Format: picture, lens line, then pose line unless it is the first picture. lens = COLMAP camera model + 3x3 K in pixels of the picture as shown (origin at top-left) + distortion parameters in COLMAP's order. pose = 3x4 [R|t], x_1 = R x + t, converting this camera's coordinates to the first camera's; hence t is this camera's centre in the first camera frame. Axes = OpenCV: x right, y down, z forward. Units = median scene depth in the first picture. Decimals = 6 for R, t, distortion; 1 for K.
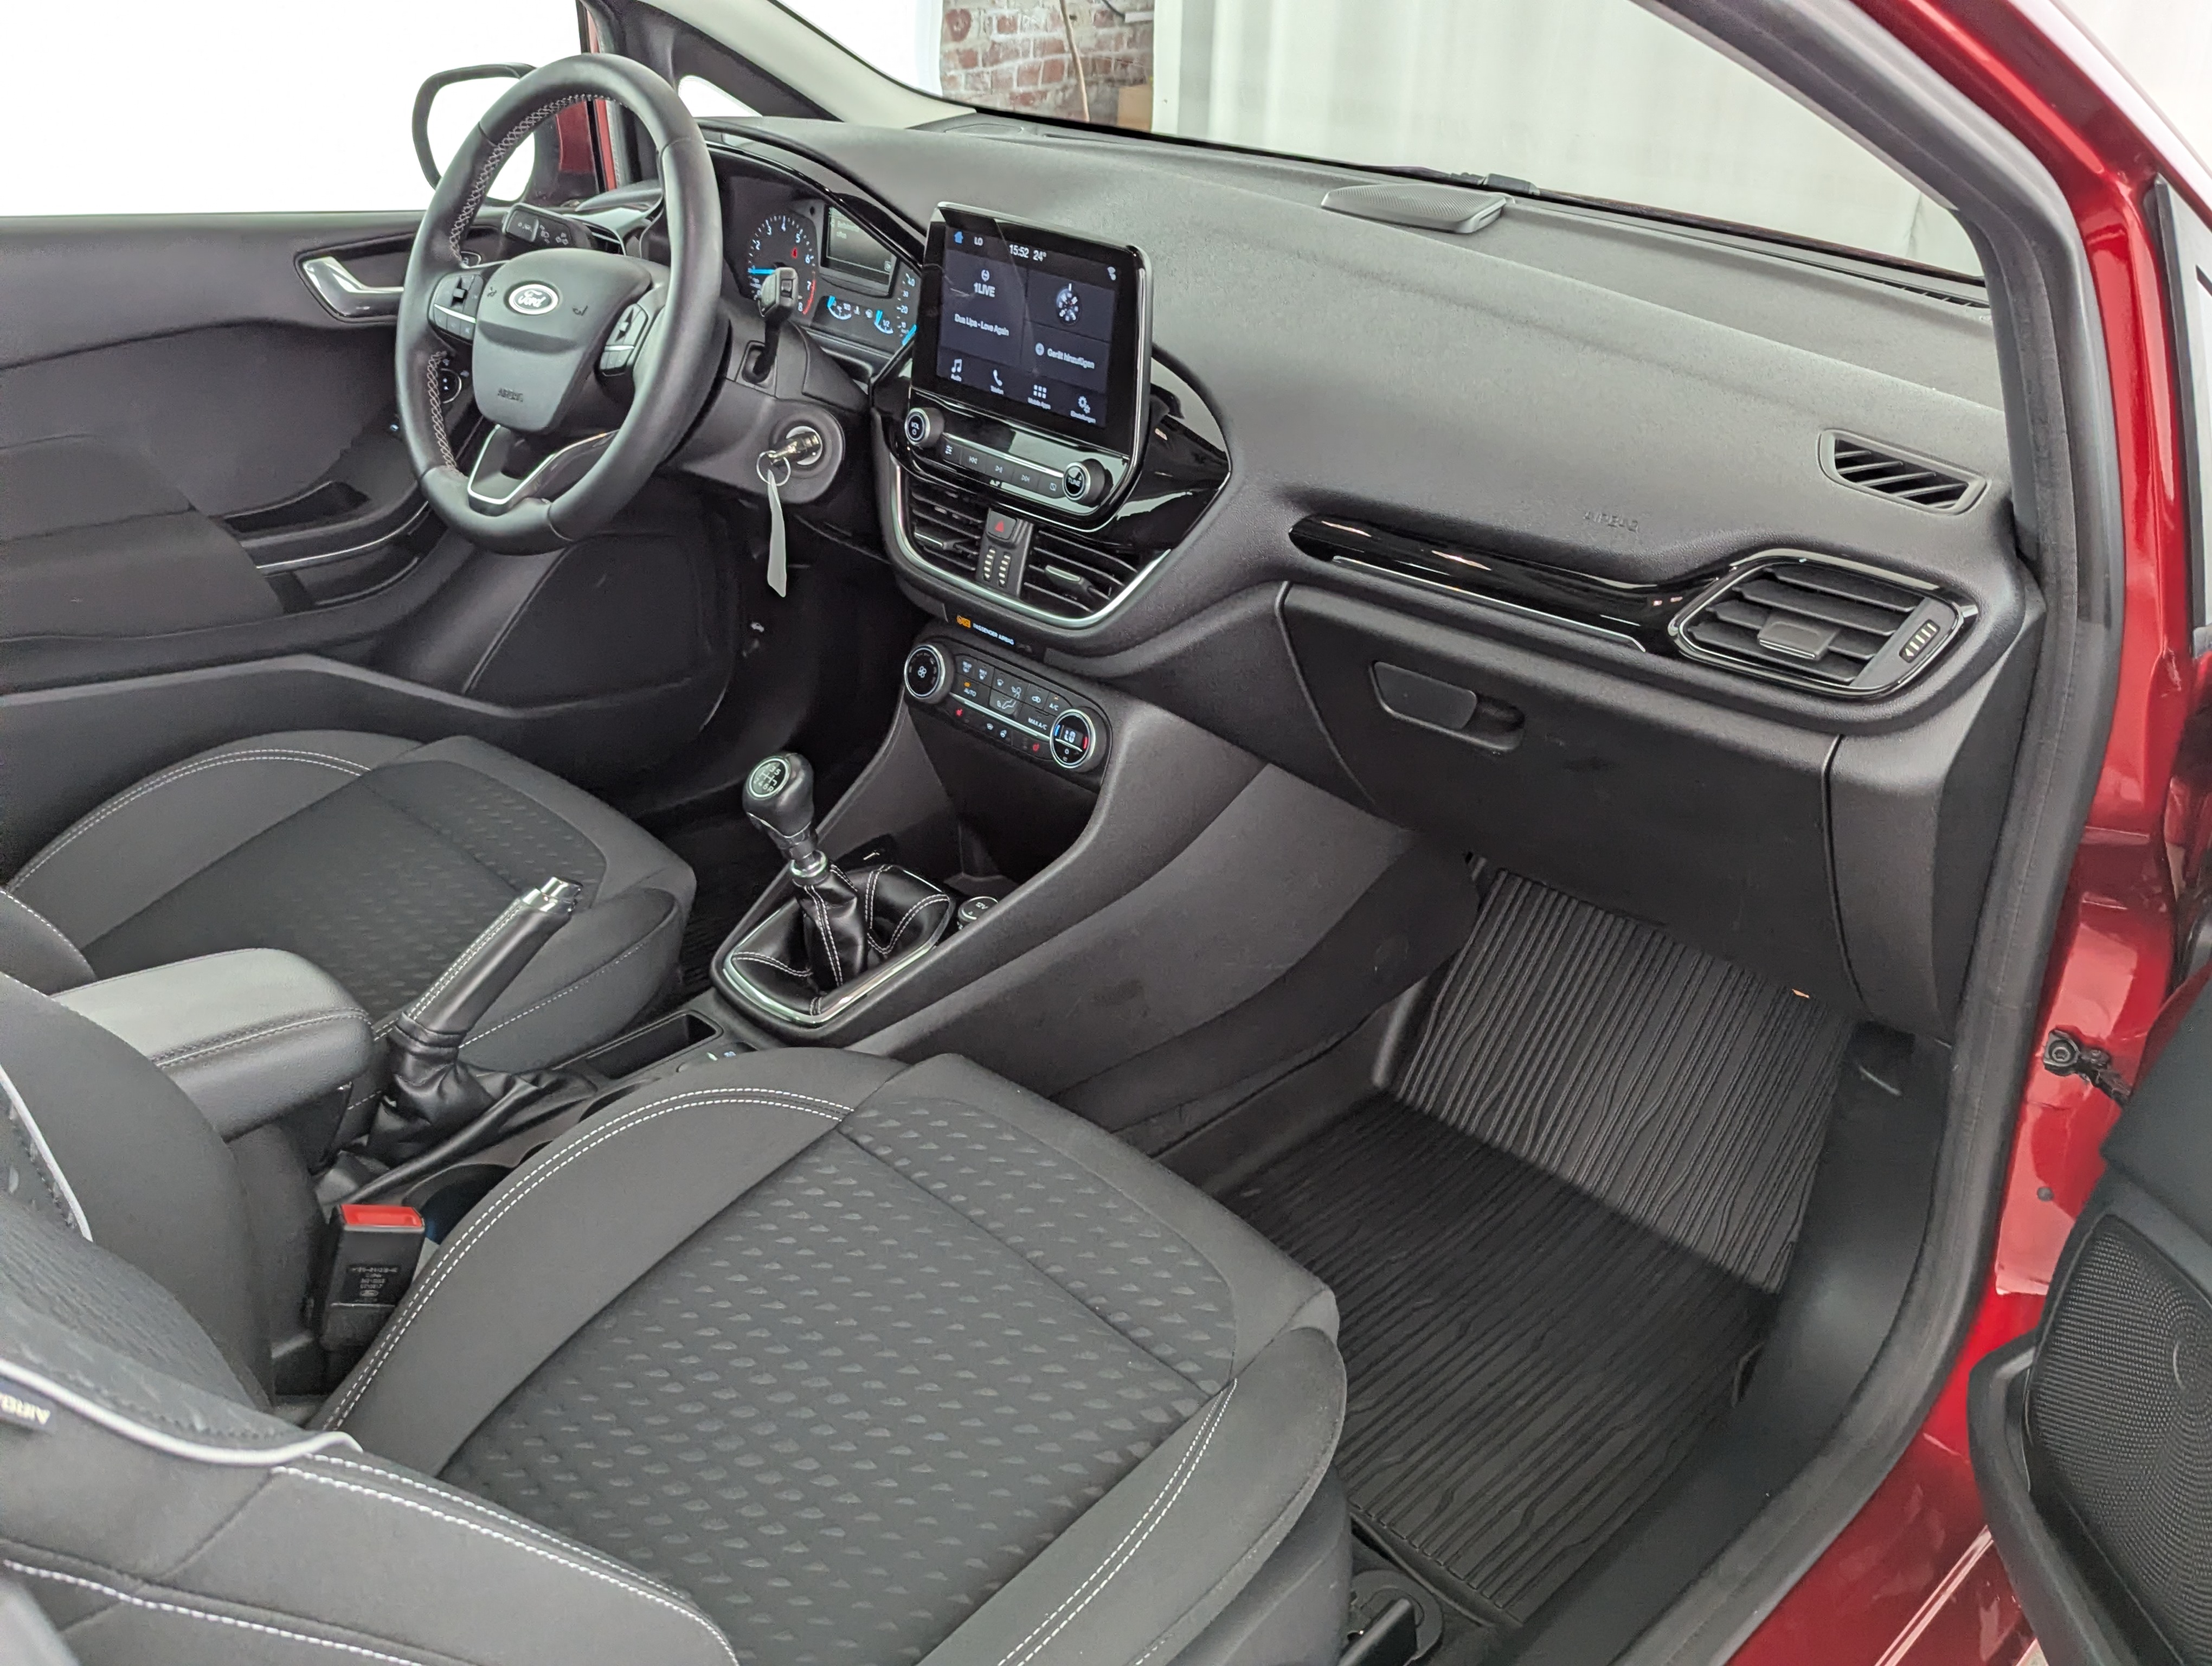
lens RADIAL K [[2024.6, 0, 1112.5], [0, 2024.6, 849.5], [0, 0, 1]] dist [0.013191, 0.000000]
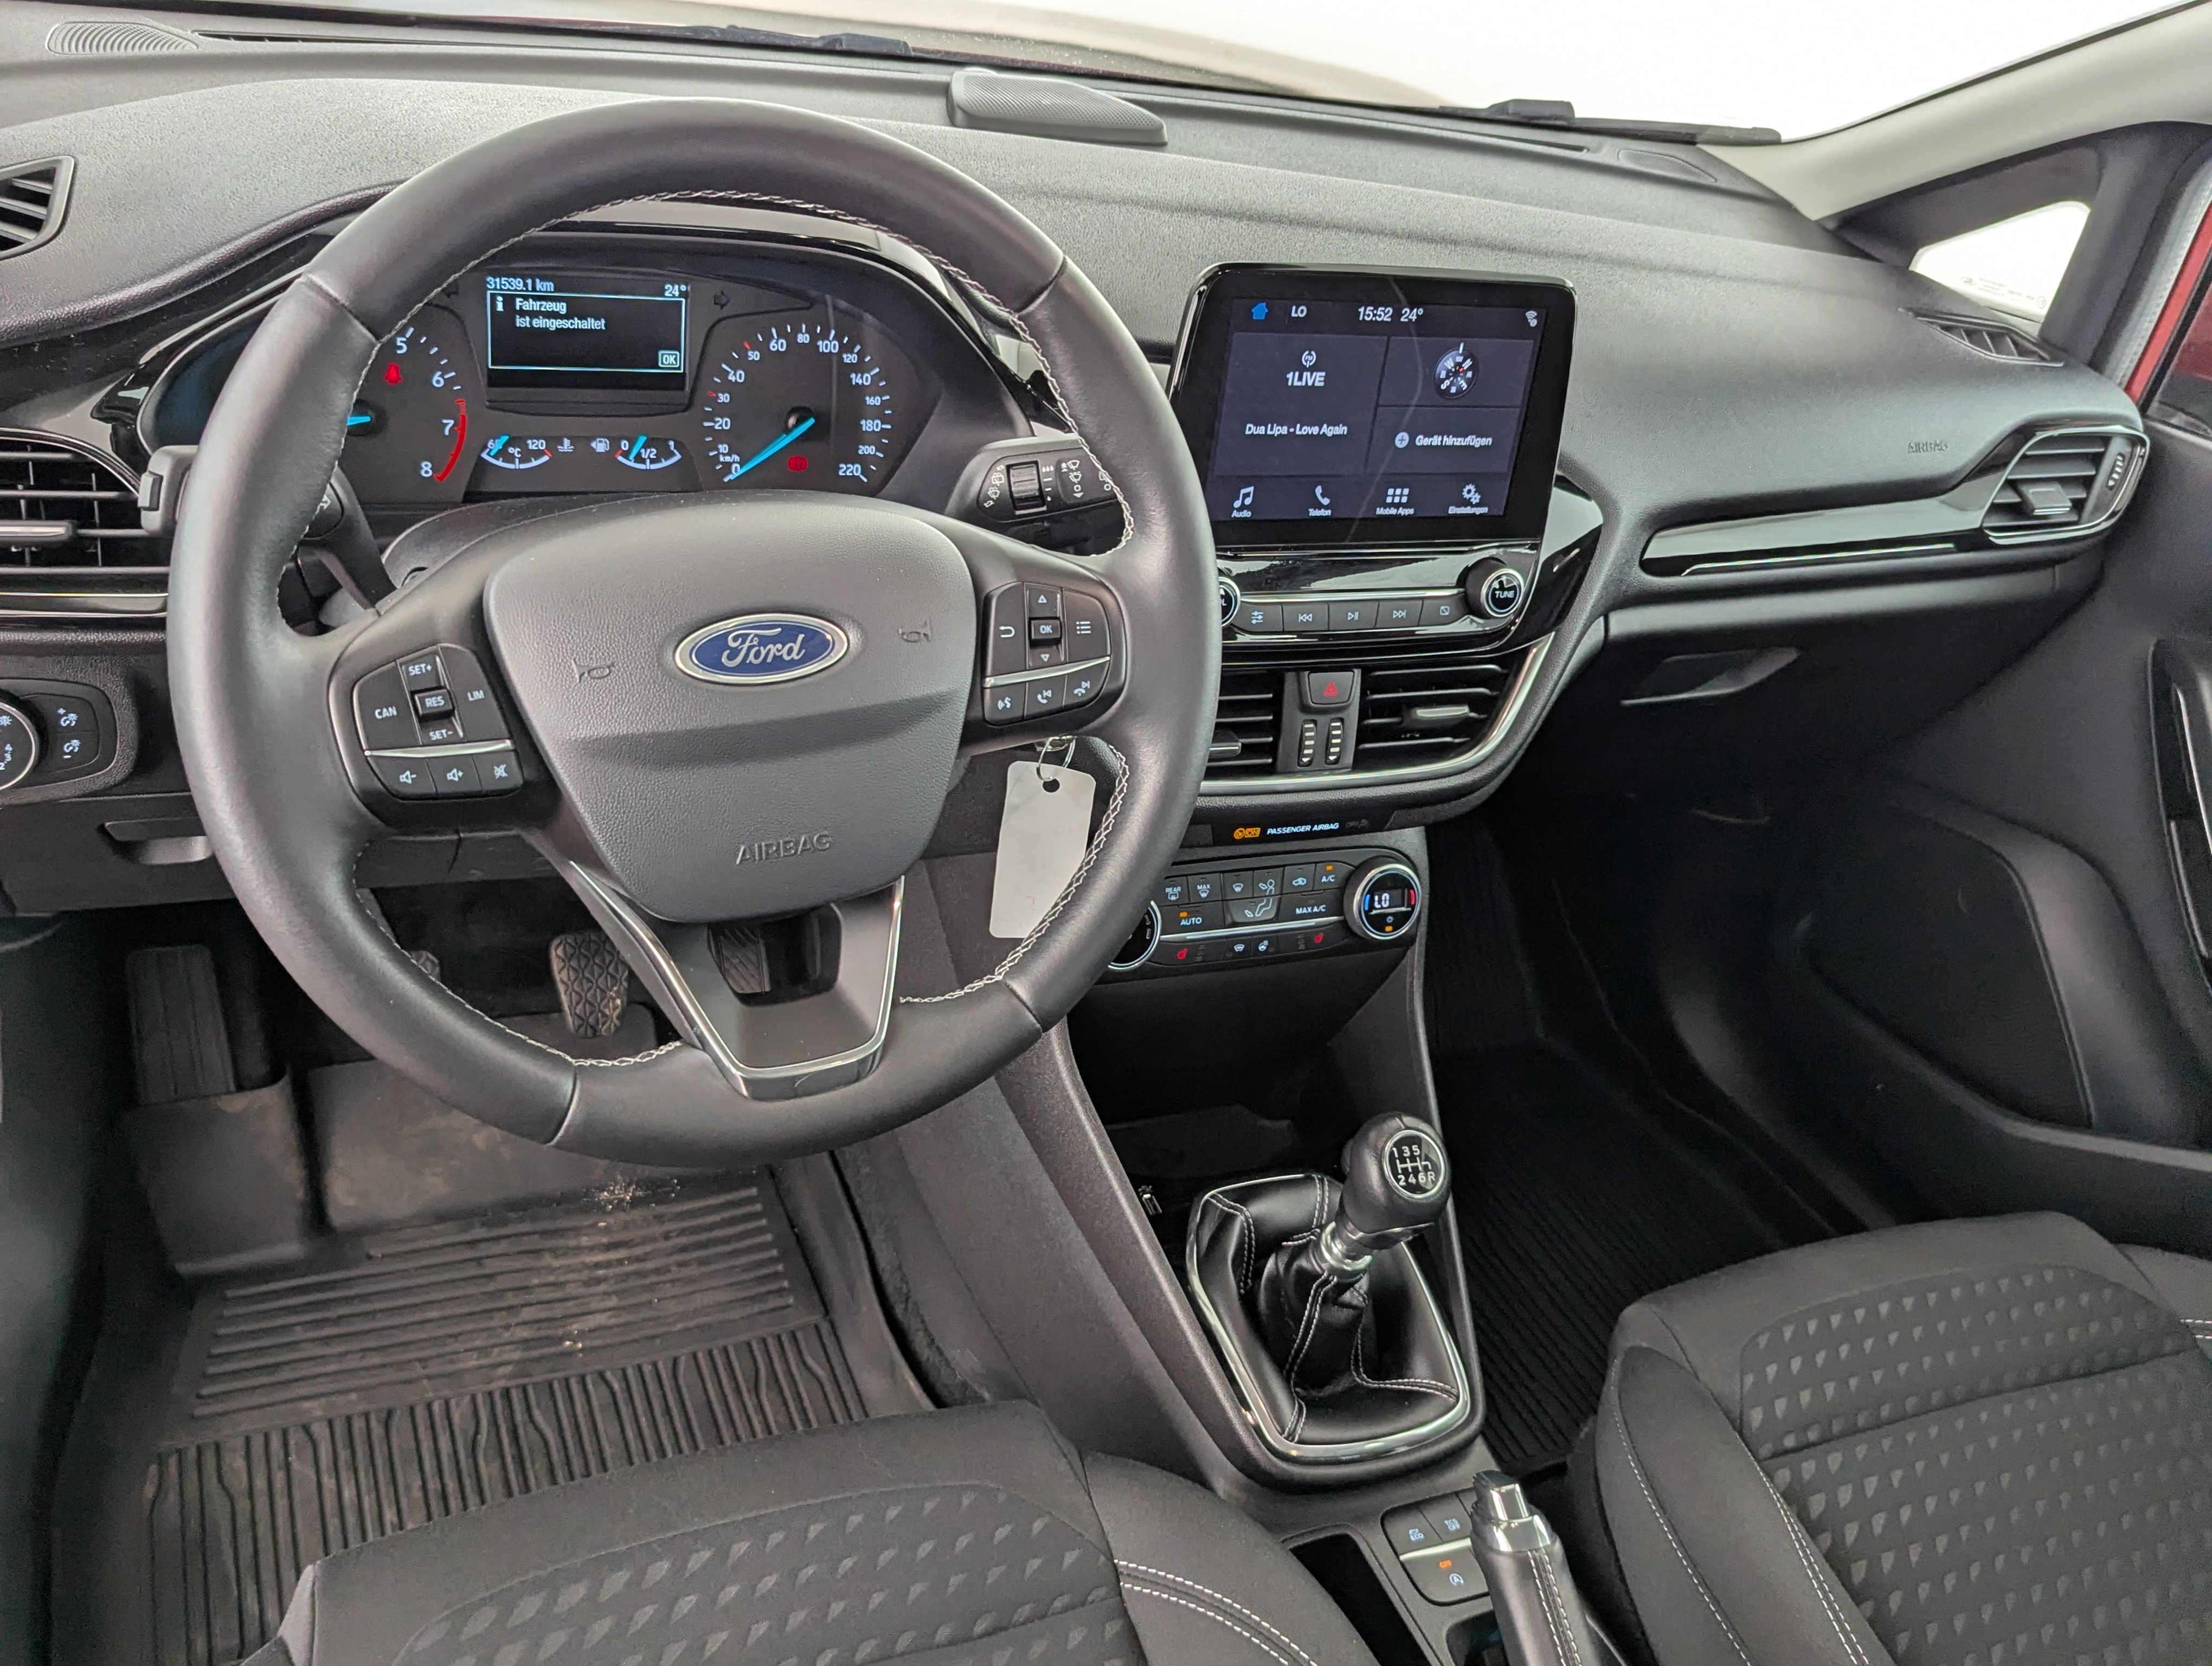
lens RADIAL K [[2024.6, 0, 1106.2], [0, 2024.6, 833.4], [0, 0, 1]] dist [0.013191, 0.000000]
pose [[0.360346, -0.454587, 0.814556, -0.700599], [0.289359, 0.884619, 0.365679, -0.405095], [-0.886804, 0.103928, 0.450308, 0.765043]]
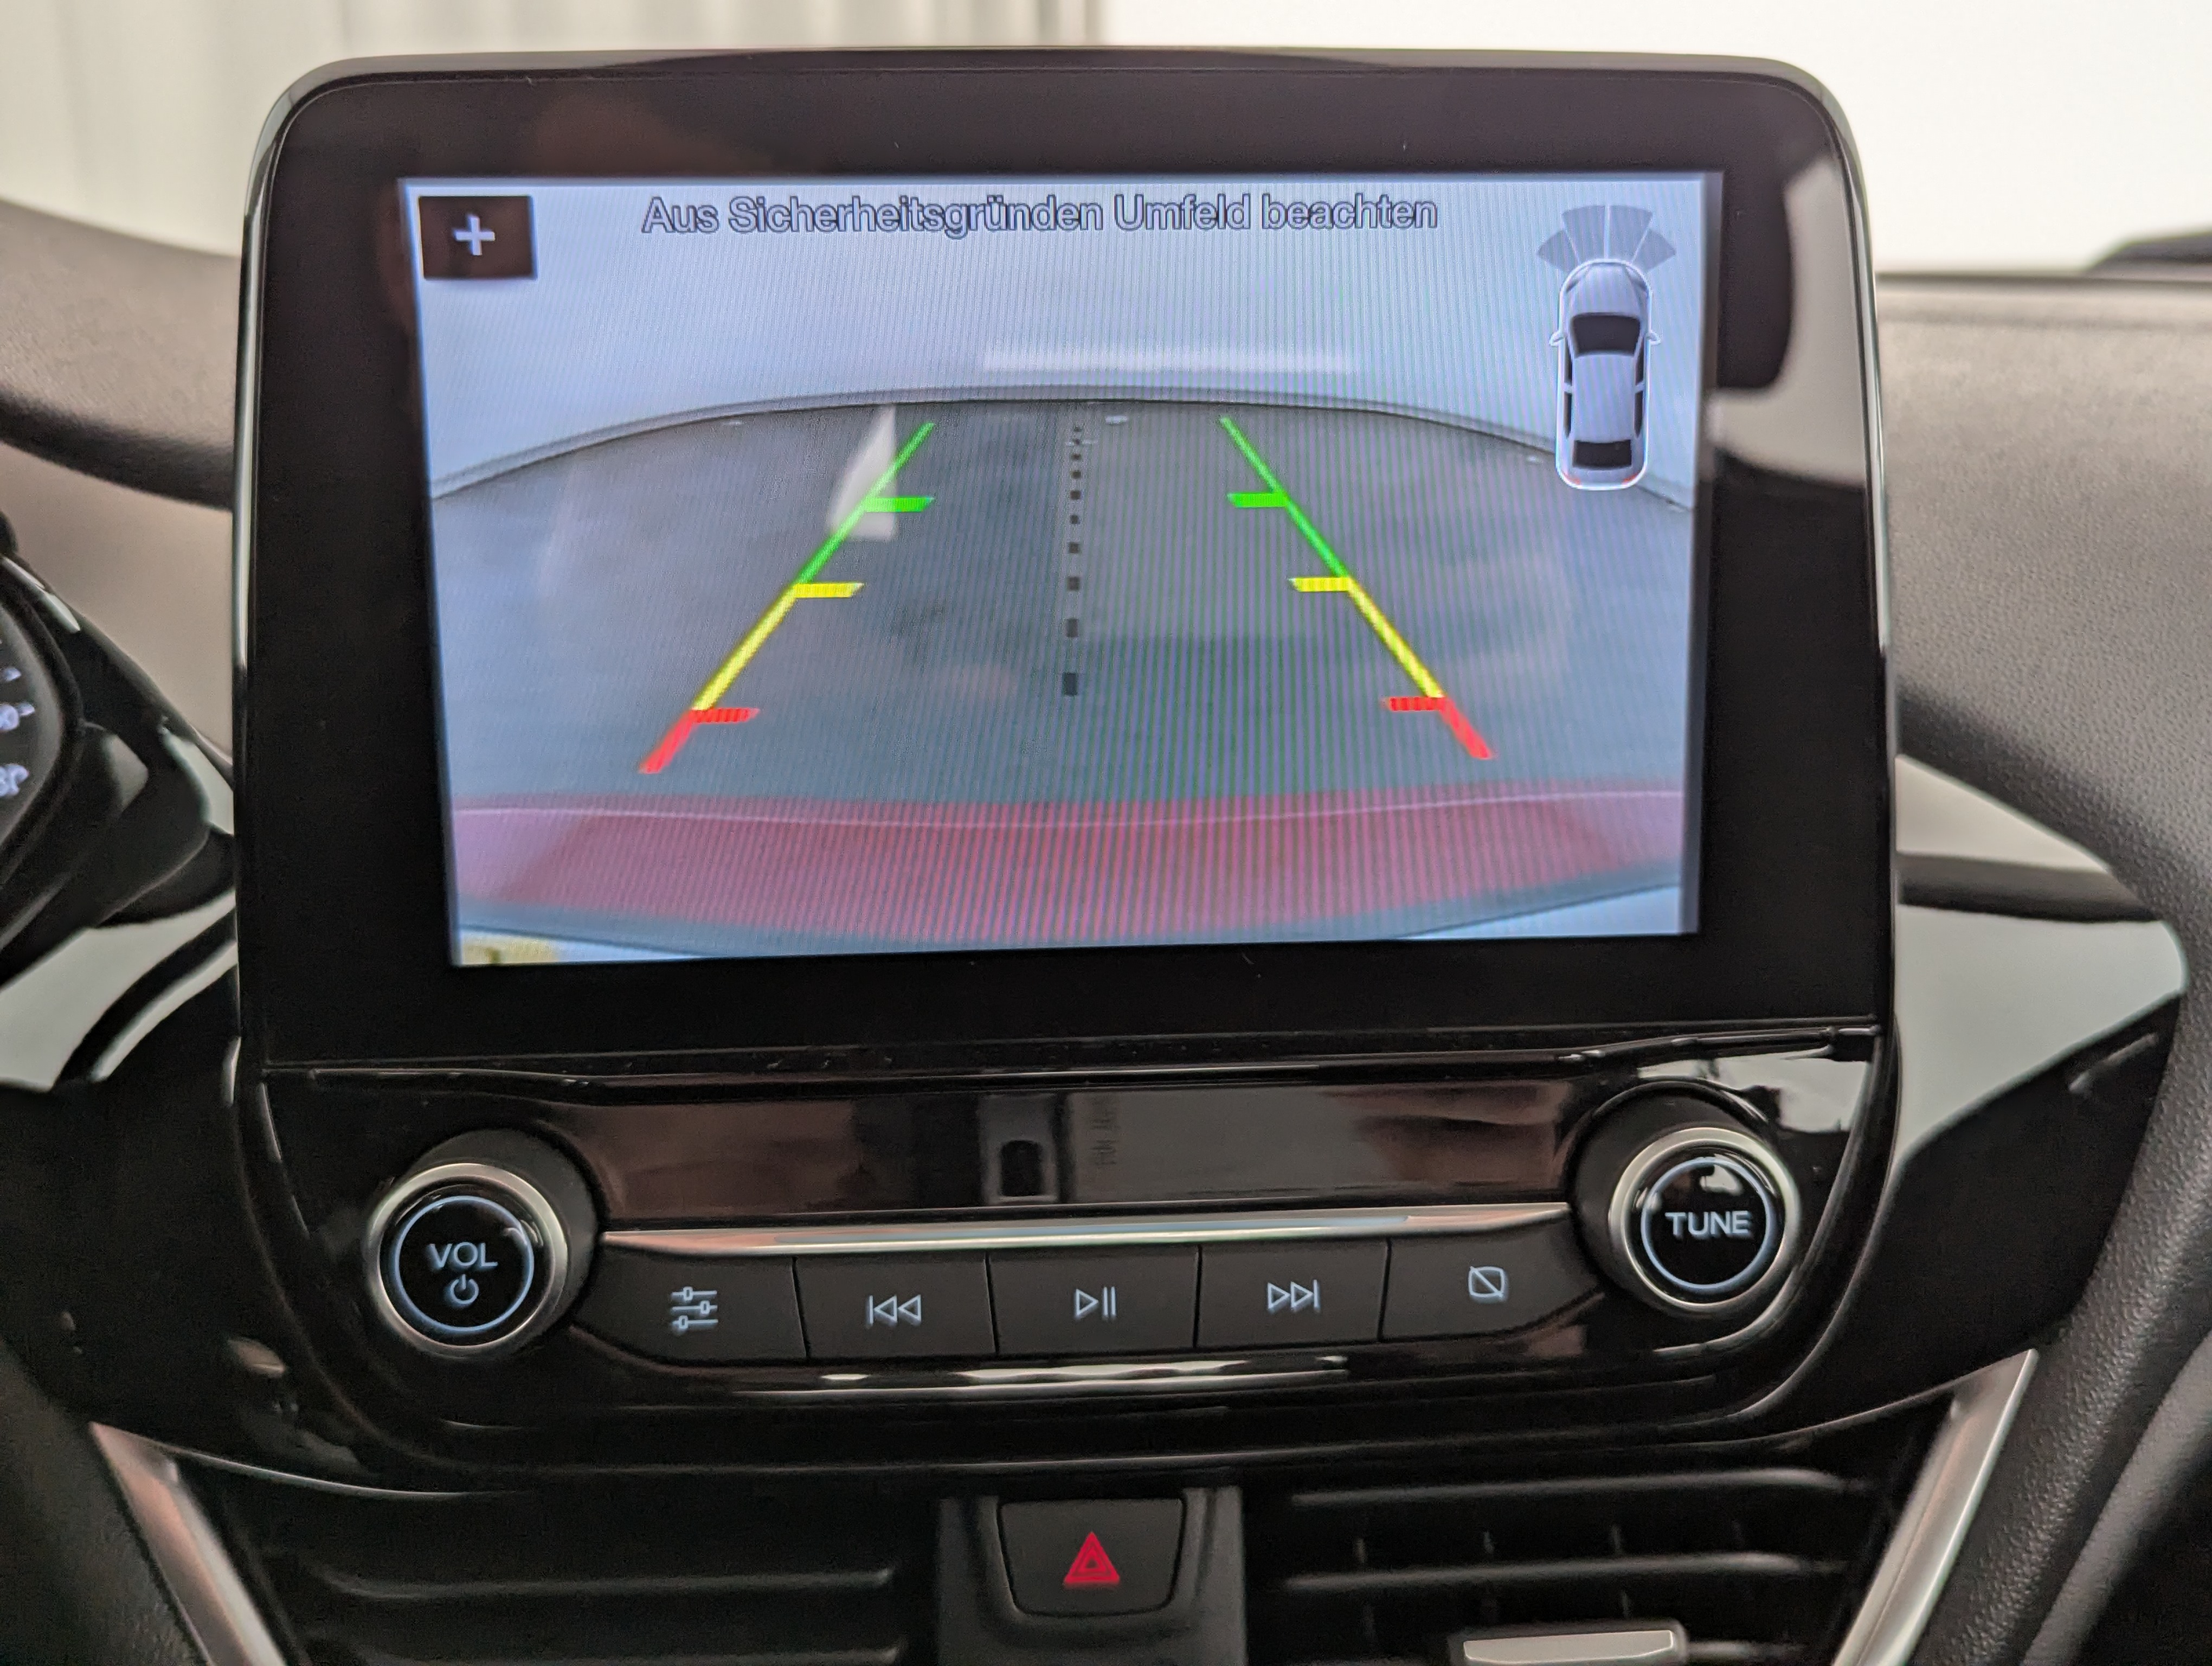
lens RADIAL K [[2024.6, 0, 1124.3], [0, 2024.6, 817.8], [0, 0, 1]] dist [0.013191, 0.000000]
pose [[0.653765, -0.222241, 0.723326, -0.185668], [0.368533, 0.928383, -0.047847, -0.221031], [-0.660890, 0.297850, 0.688847, 0.849308]]
